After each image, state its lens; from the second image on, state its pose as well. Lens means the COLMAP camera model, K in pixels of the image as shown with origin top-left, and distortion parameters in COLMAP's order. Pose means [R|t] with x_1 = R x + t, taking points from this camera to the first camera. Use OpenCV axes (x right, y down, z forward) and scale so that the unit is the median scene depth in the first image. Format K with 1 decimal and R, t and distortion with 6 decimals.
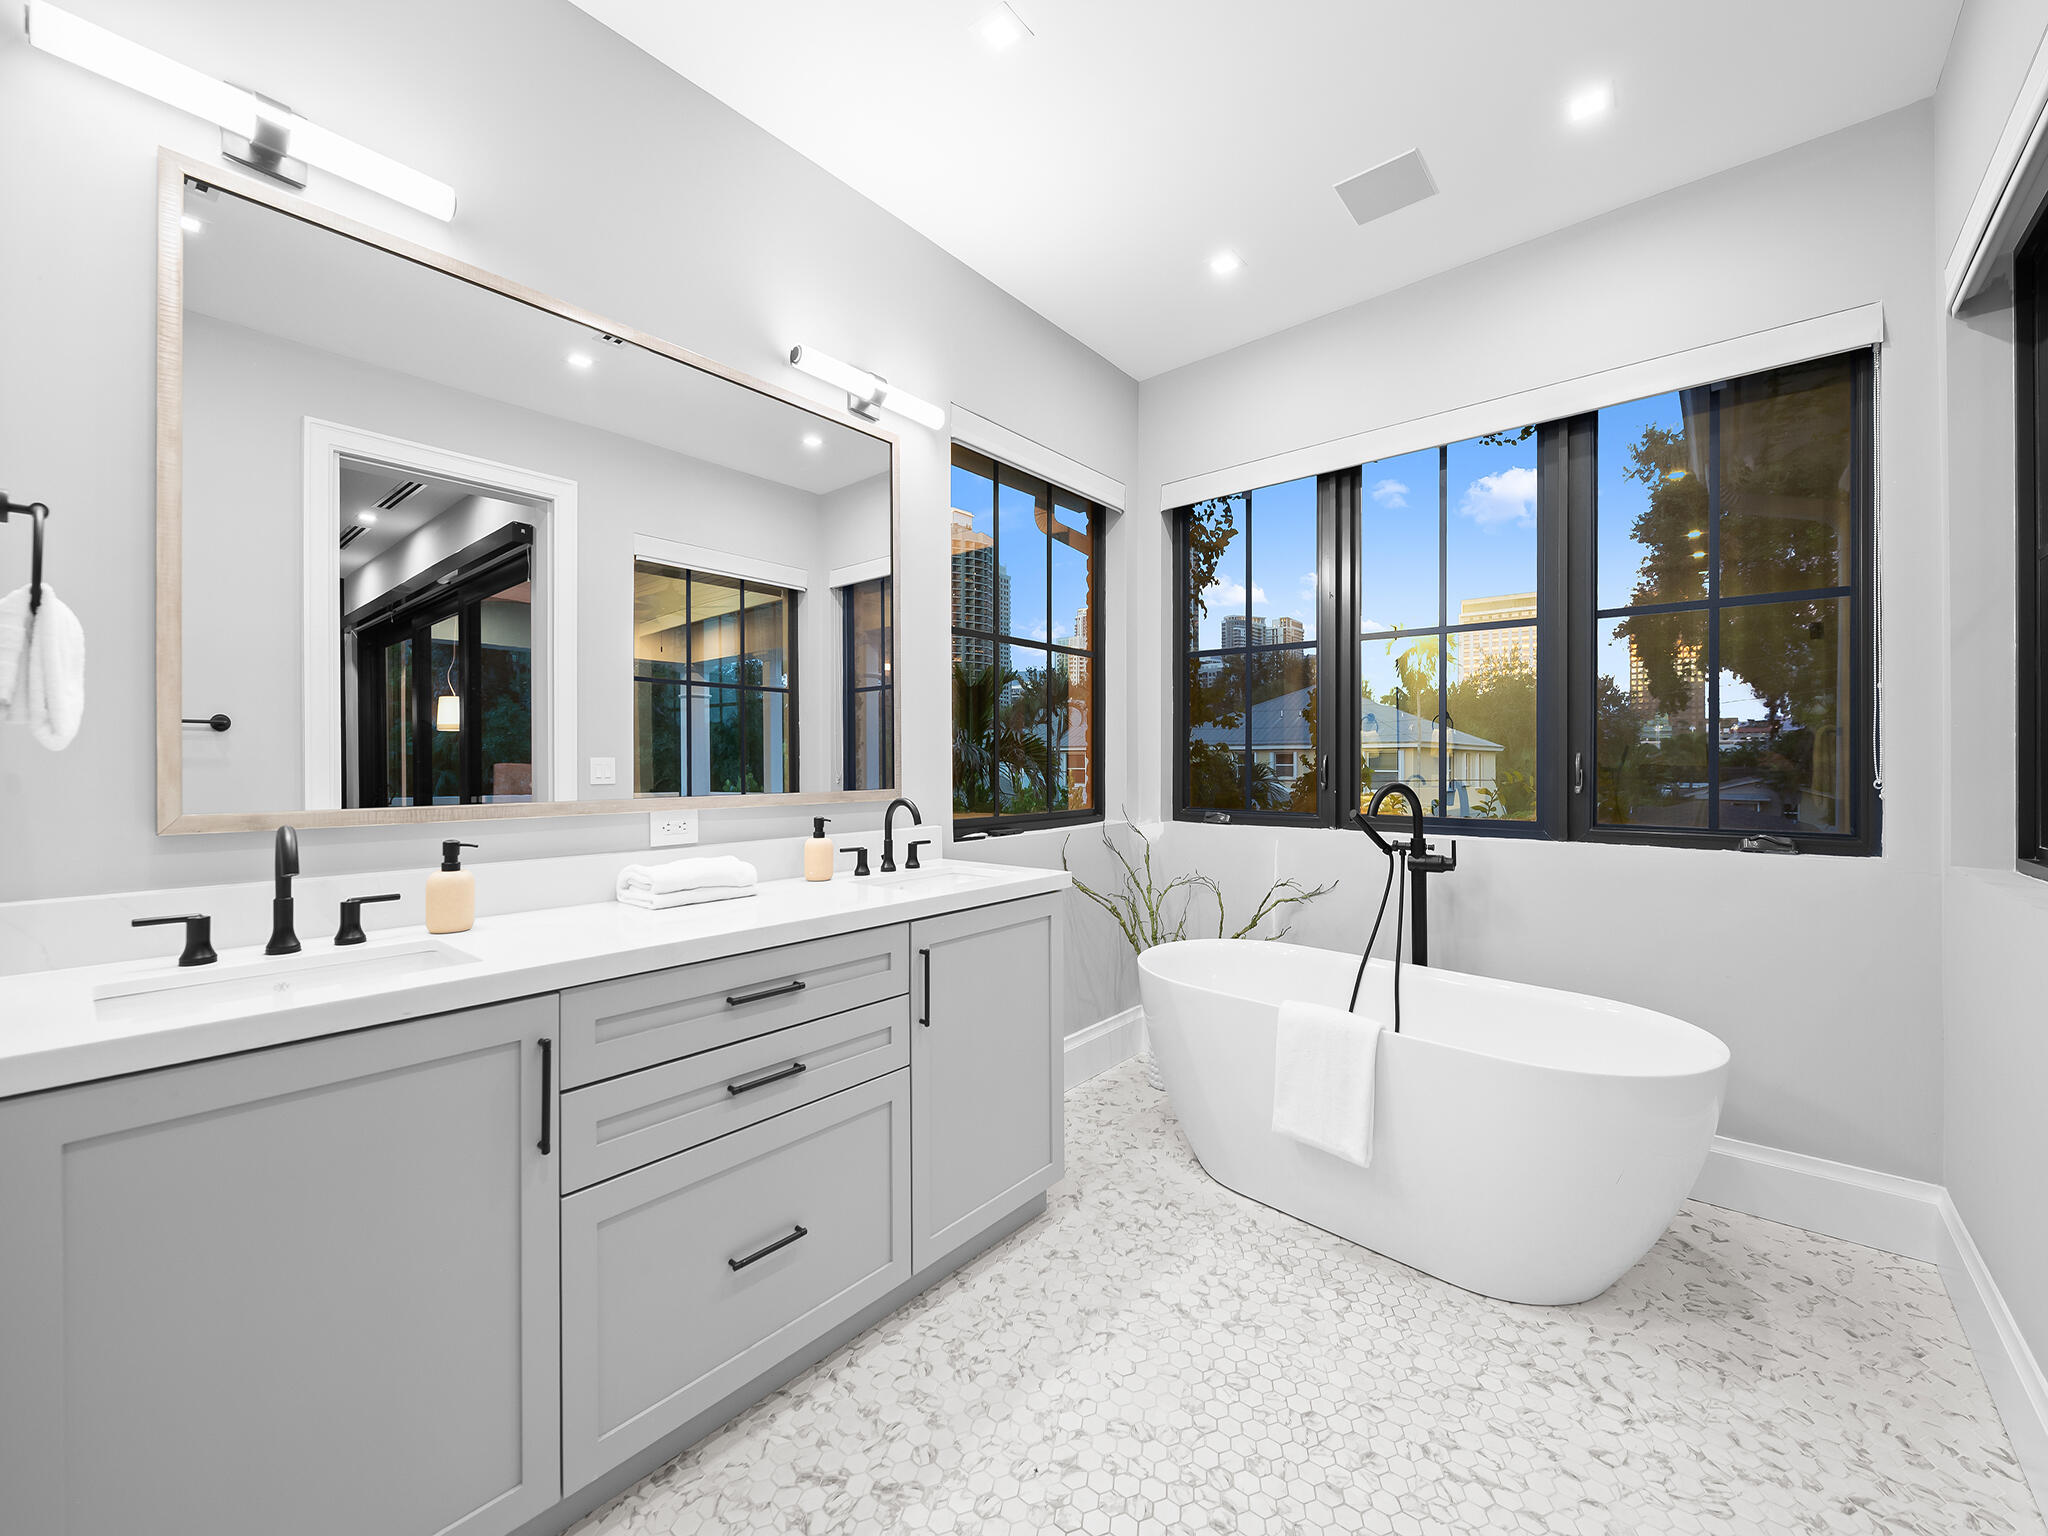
lens RADIAL K [[826.0, 0, 1029.9], [0, 826.0, 759.8], [0, 0, 1]] dist [-0.000194, -0.000588]
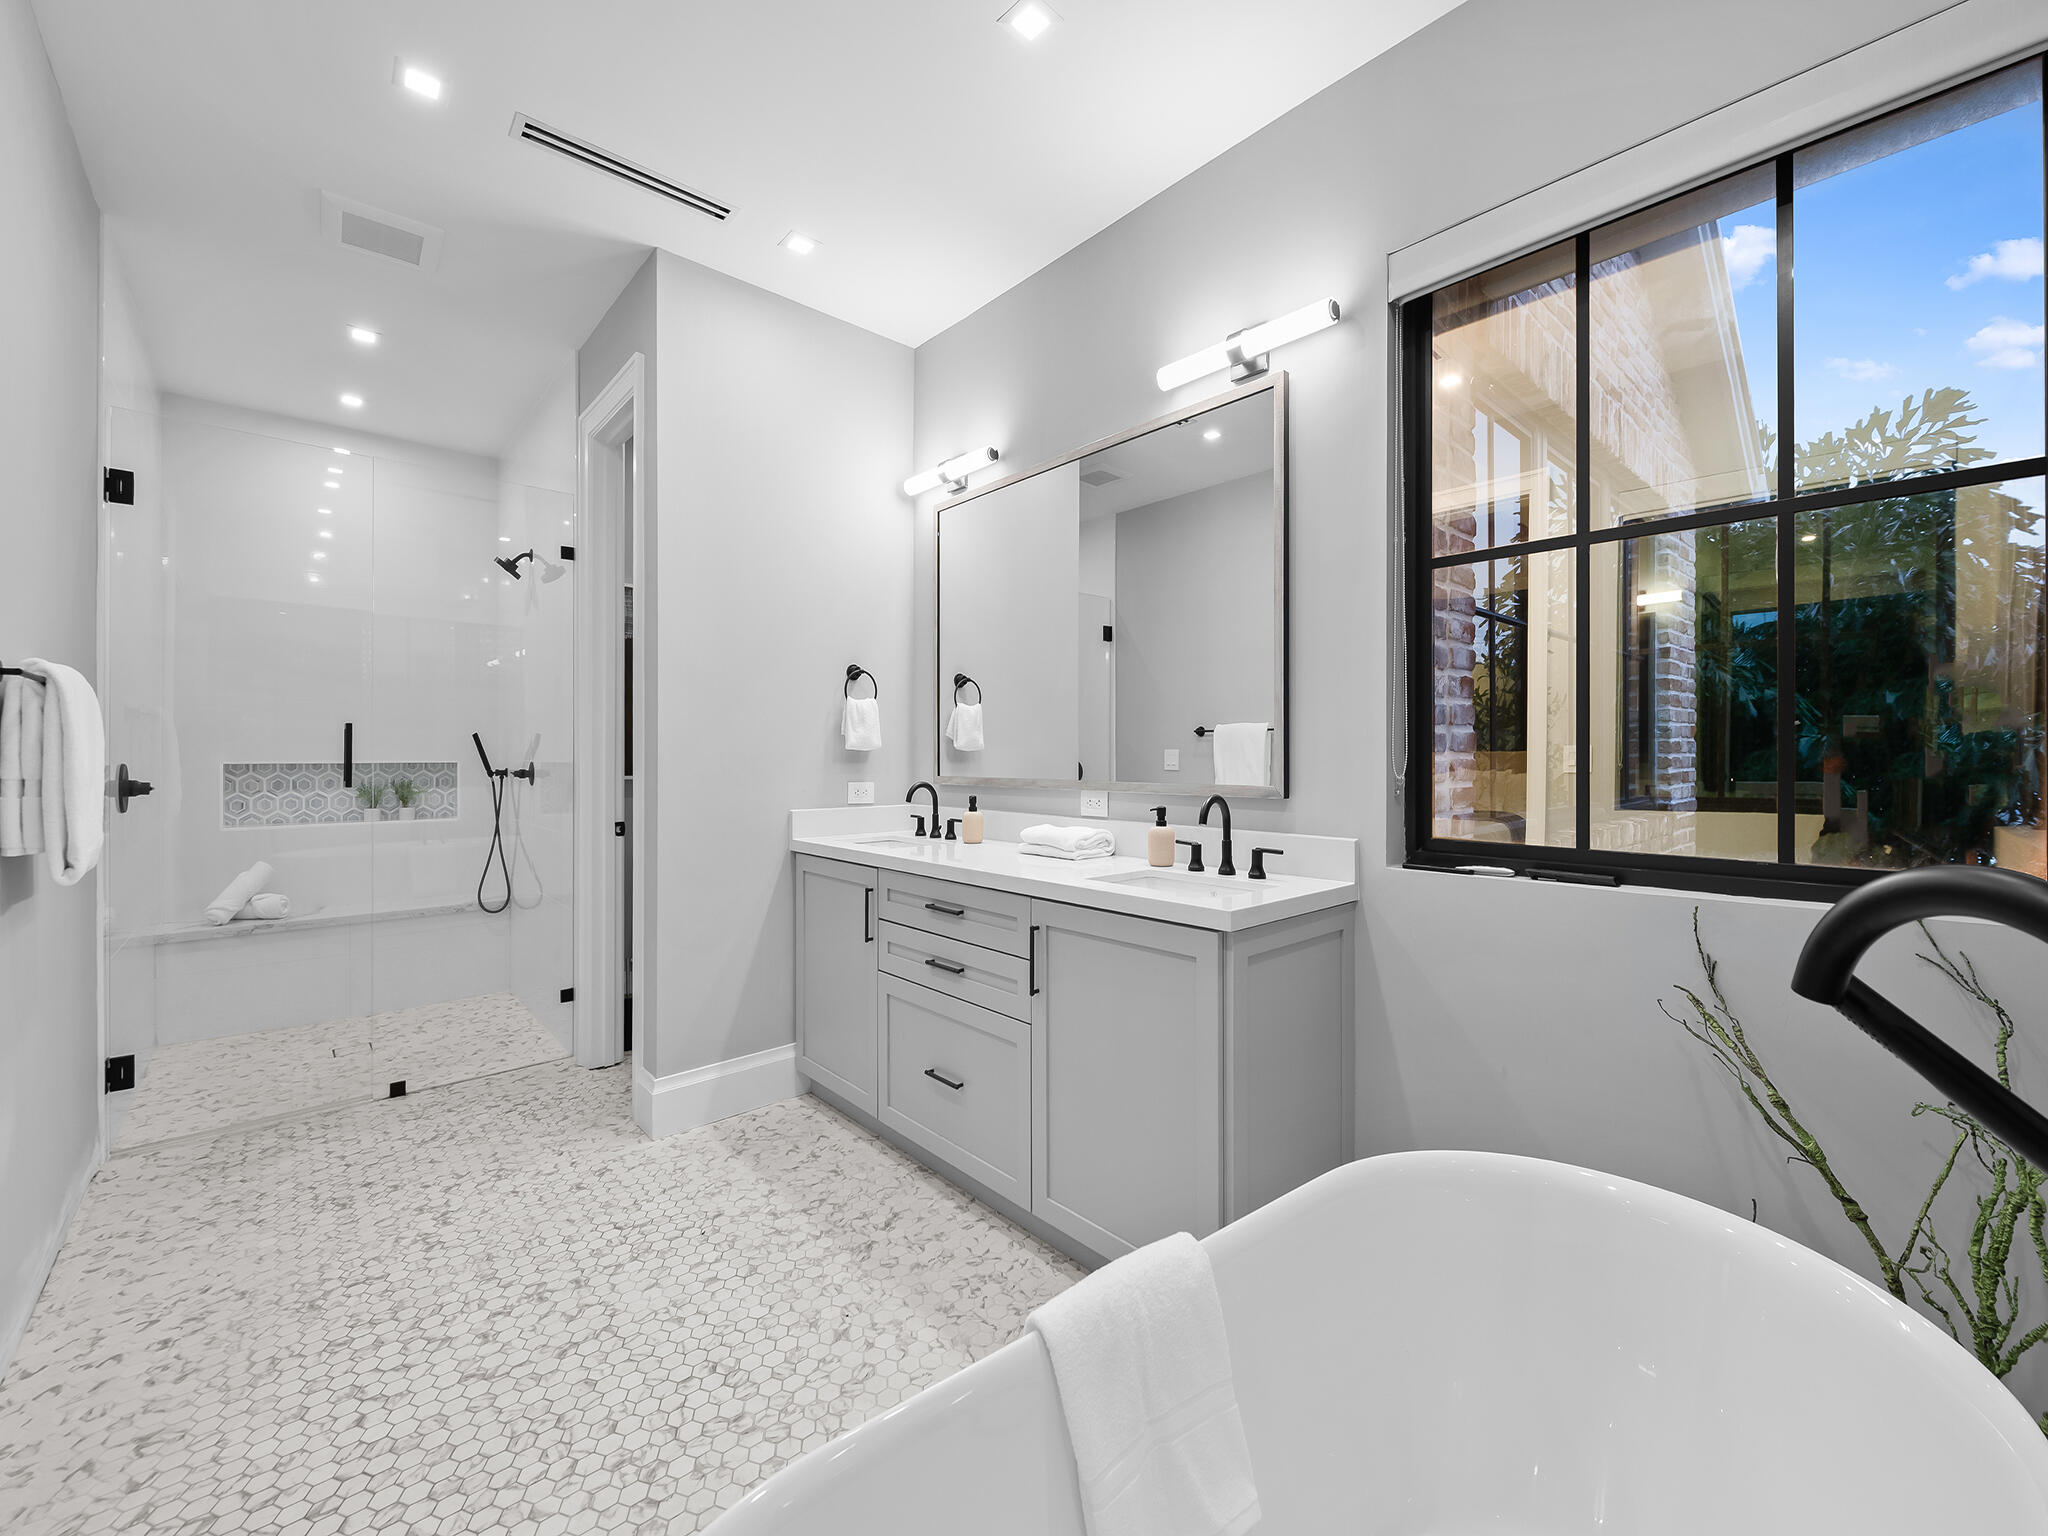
lens RADIAL K [[826.0, 0, 1030.3], [0, 826.0, 760.1], [0, 0, 1]] dist [-0.000194, -0.000588]
pose [[-0.138583, 0.008445, -0.990315, 1.072147], [0.003472, 0.999962, 0.008041, 0.001259], [0.990345, -0.002324, -0.138607, 1.285479]]
